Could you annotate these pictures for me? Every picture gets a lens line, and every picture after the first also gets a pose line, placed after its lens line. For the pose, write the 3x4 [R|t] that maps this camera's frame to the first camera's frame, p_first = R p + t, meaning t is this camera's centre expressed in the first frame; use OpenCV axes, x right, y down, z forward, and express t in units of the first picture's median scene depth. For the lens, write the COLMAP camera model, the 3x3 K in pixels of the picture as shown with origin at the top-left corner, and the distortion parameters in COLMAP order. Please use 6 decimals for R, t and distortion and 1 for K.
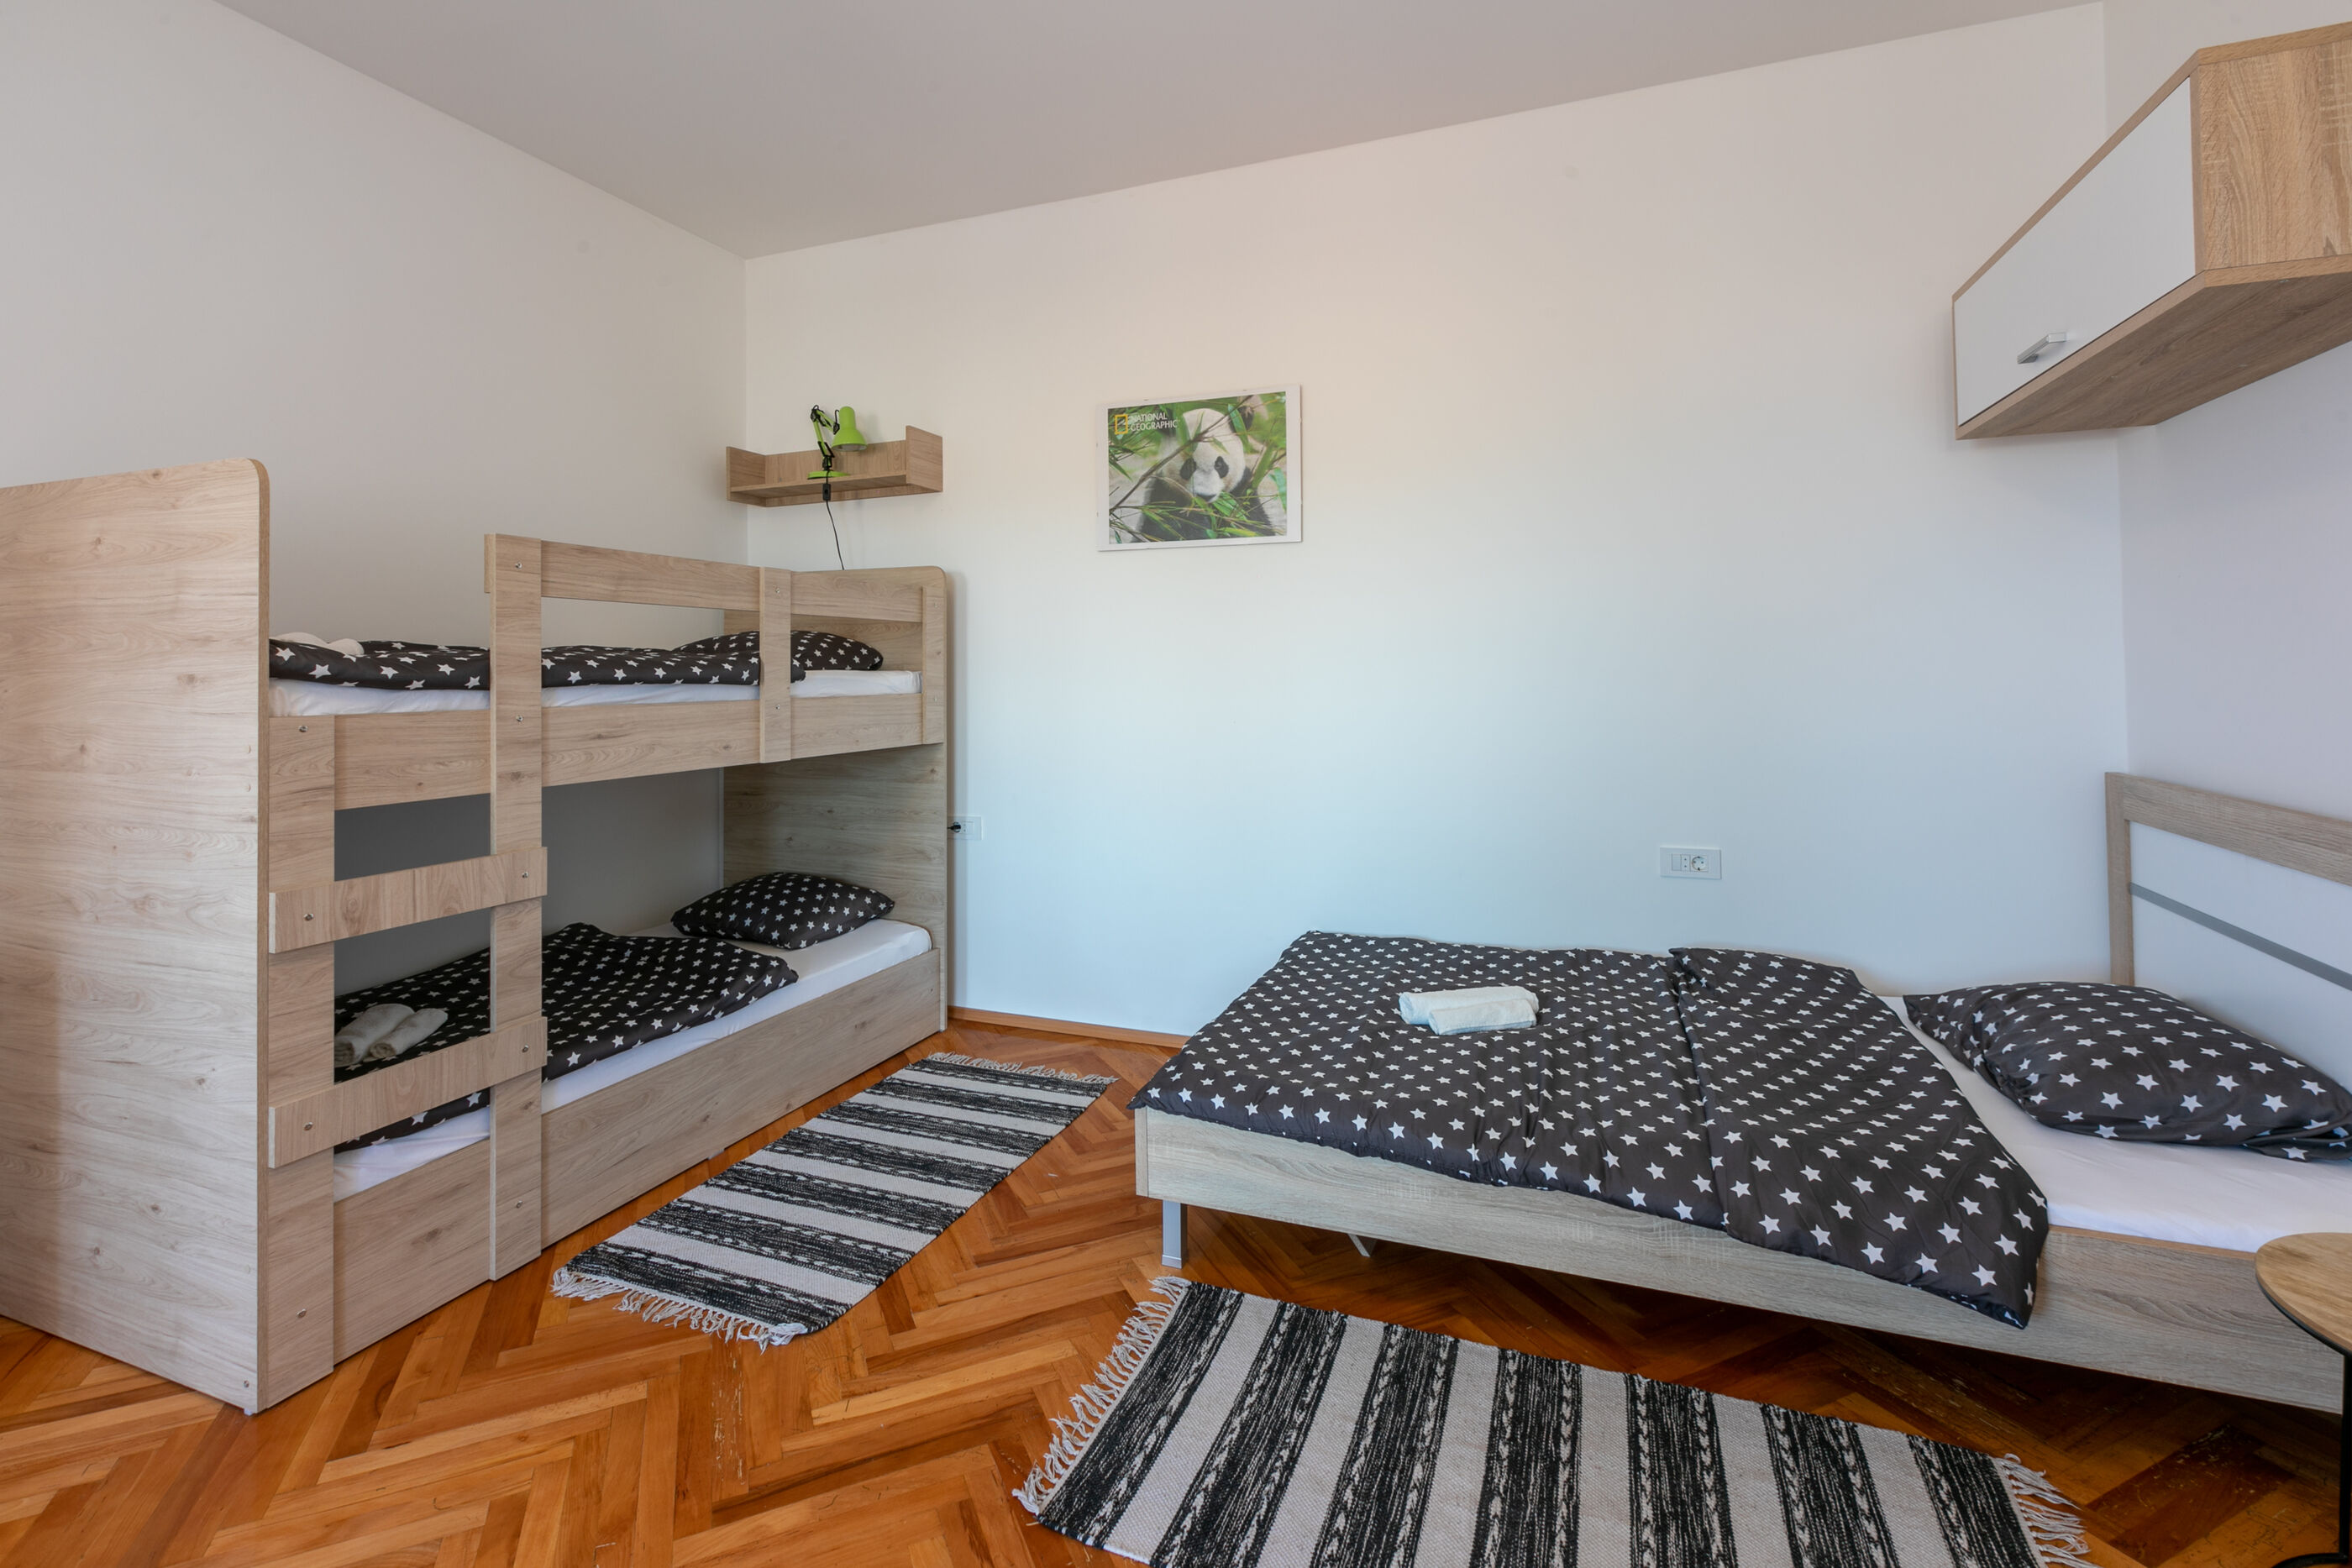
lens RADIAL K [[1074.1, 0, 1187.6], [0, 1074.1, 656.6], [0, 0, 1]] dist [0.001280, -0.001463]
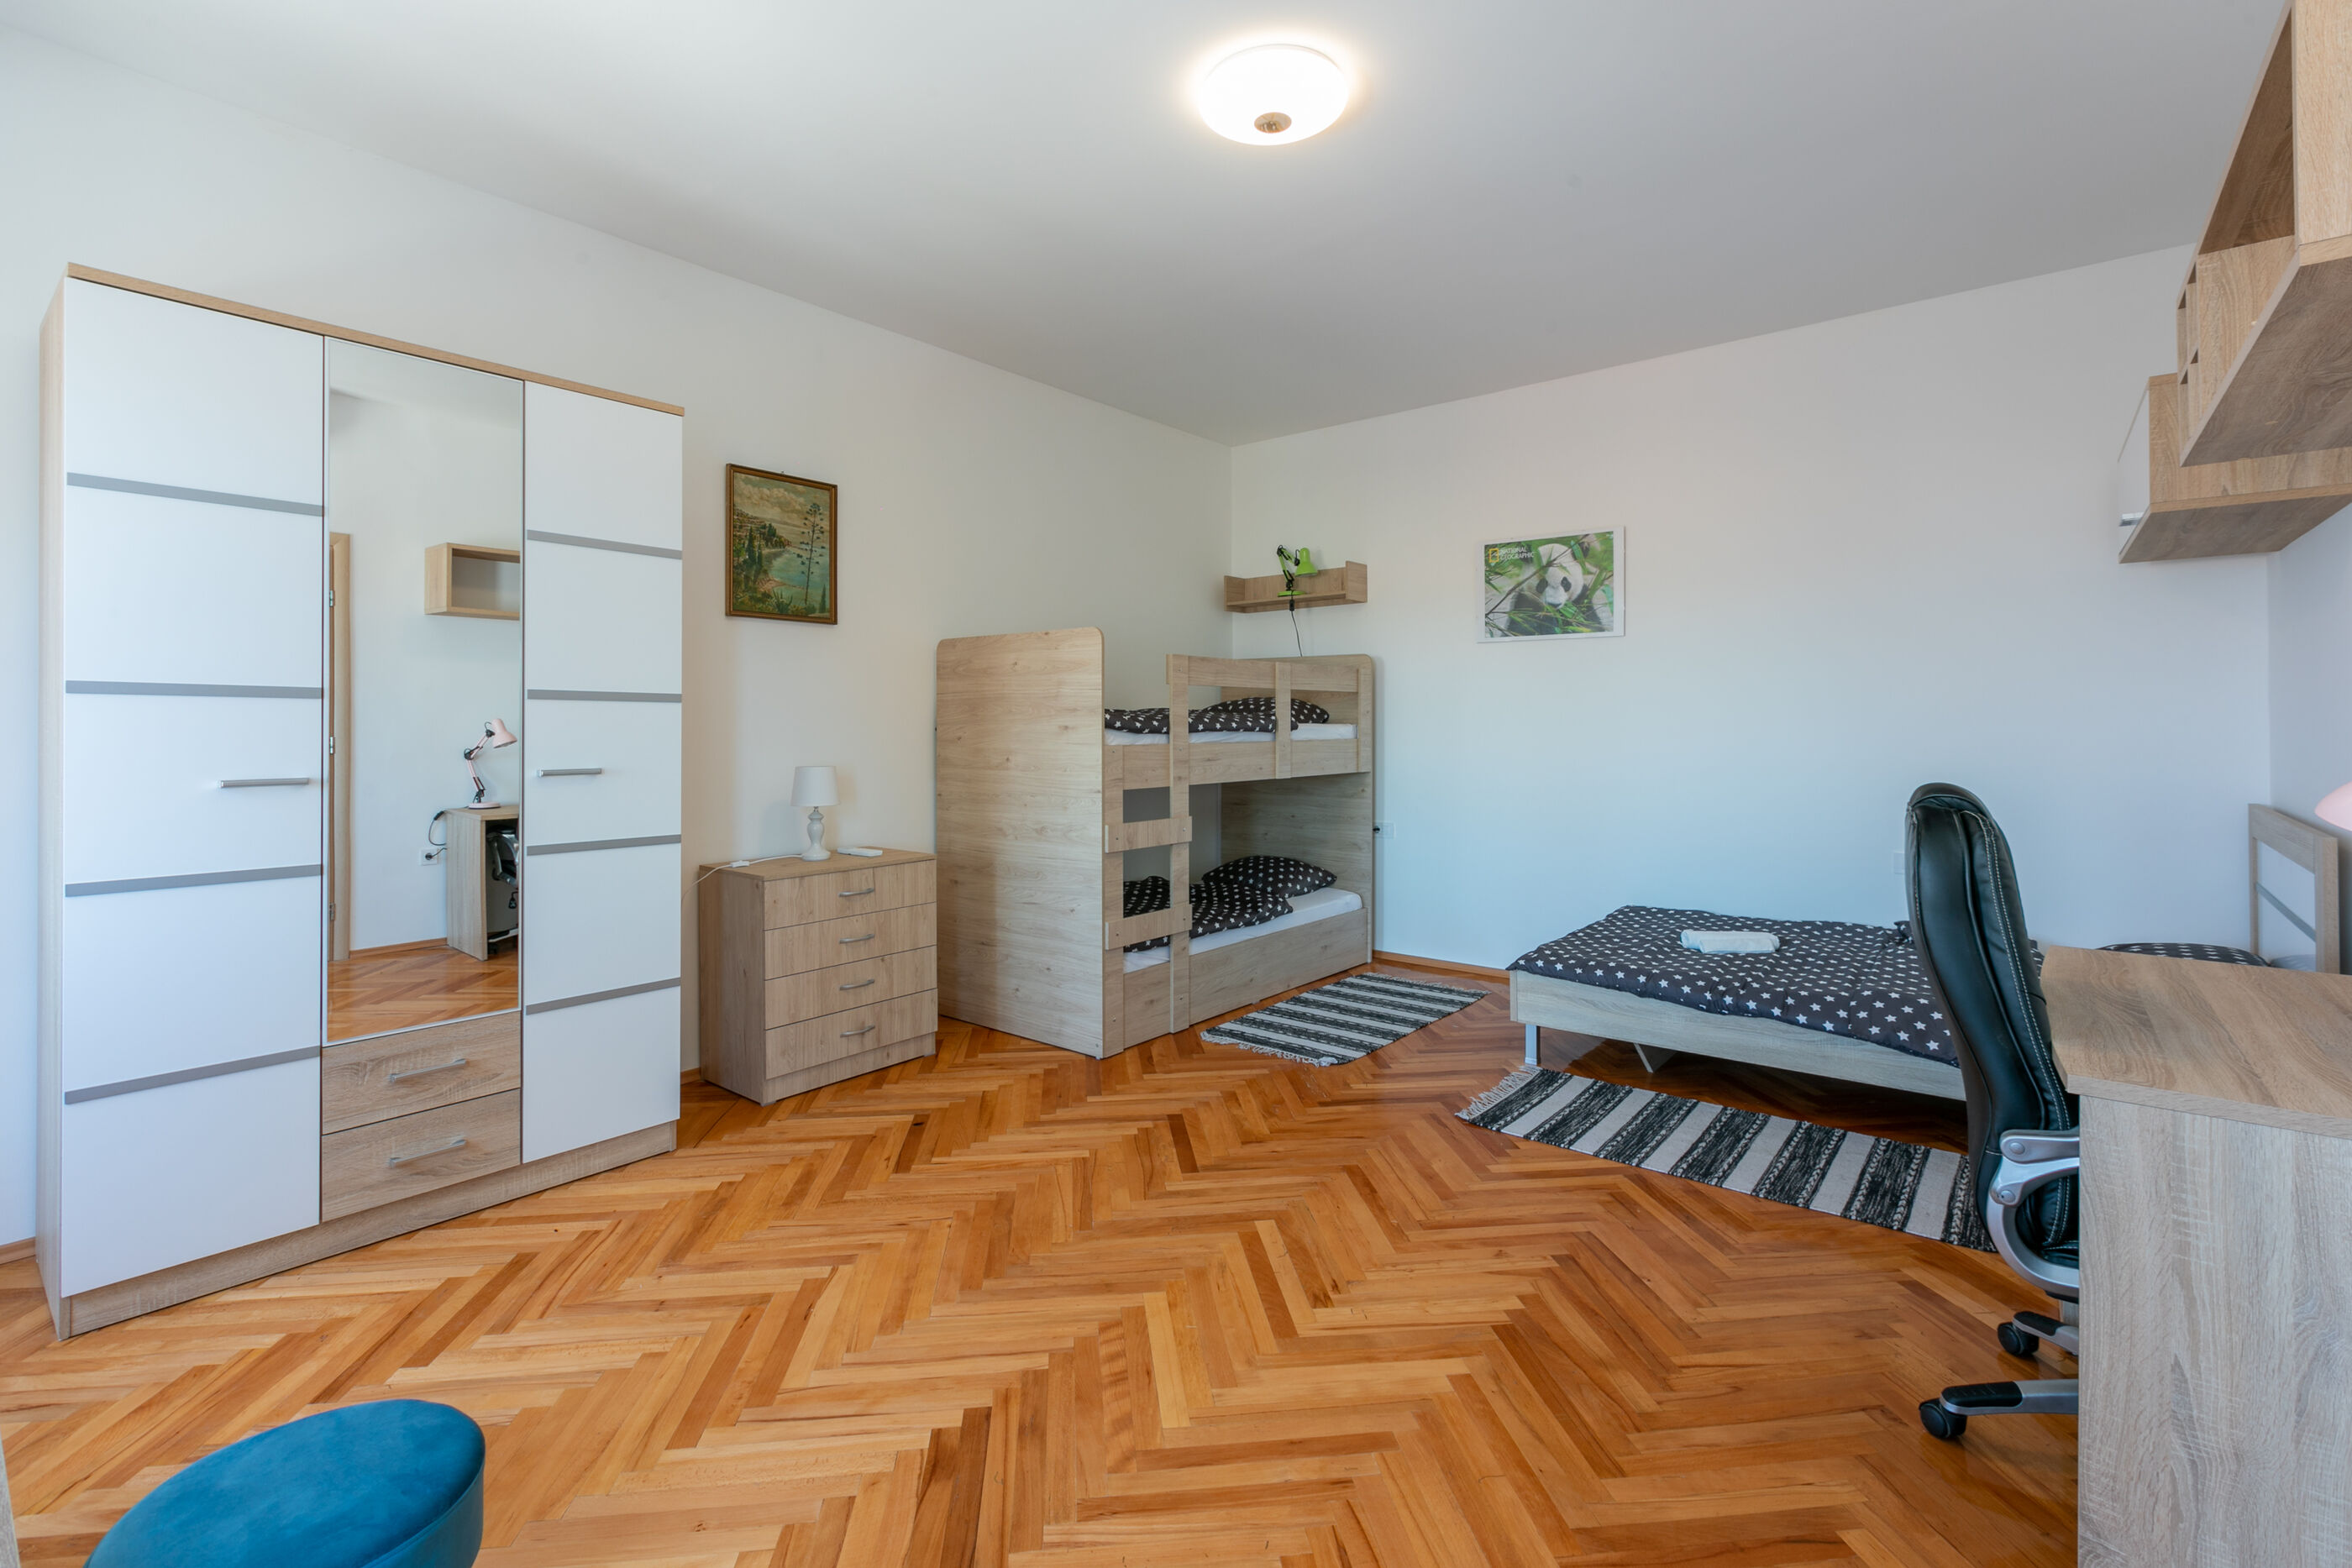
lens RADIAL K [[1074.1, 0, 1202.7], [0, 1074.1, 722.4], [0, 0, 1]] dist [0.001280, -0.001463]
pose [[0.955006, 0.004943, -0.296544, -0.007912], [-0.000434, 0.999883, 0.015272, -0.016654], [0.296585, -0.014456, 0.954897, -0.710520]]
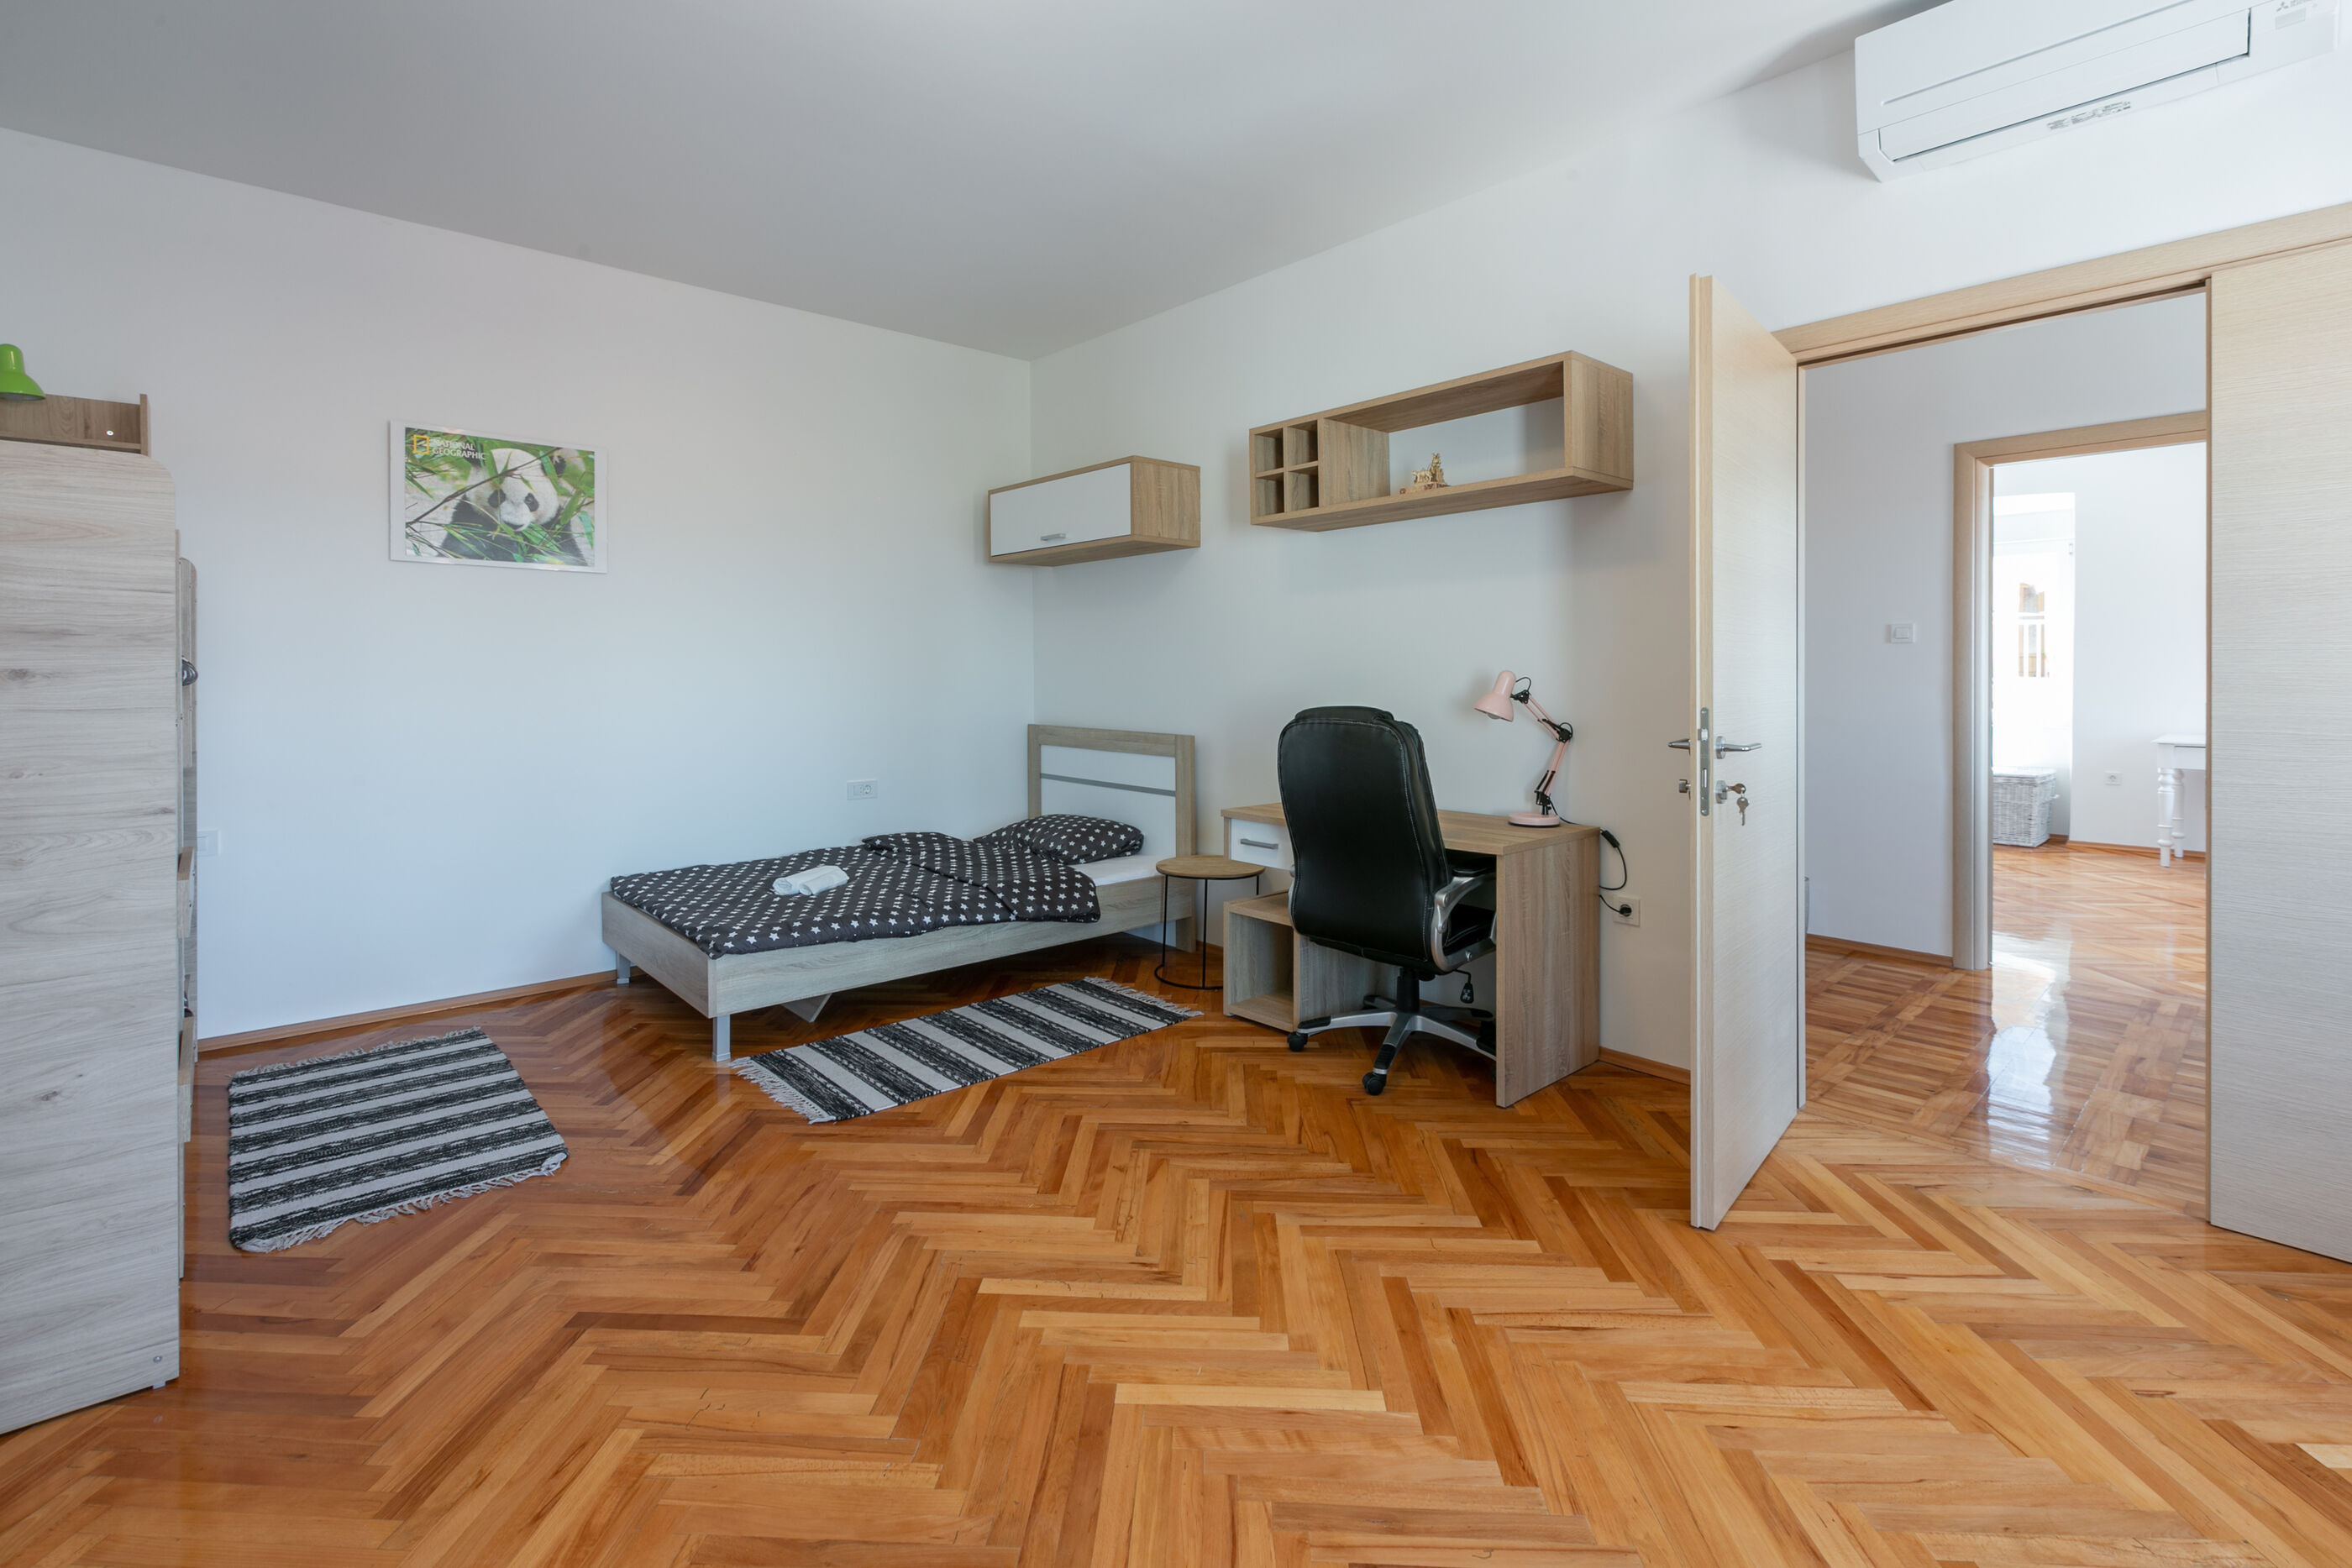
lens RADIAL K [[1074.1, 0, 1155.6], [0, 1074.1, 657.9], [0, 0, 1]] dist [0.001280, -0.001463]
pose [[0.473891, 0.015219, 0.880452, -0.920583], [-0.014454, 0.999850, -0.009503, -0.003737], [-0.880465, -0.008222, 0.474040, -0.230366]]
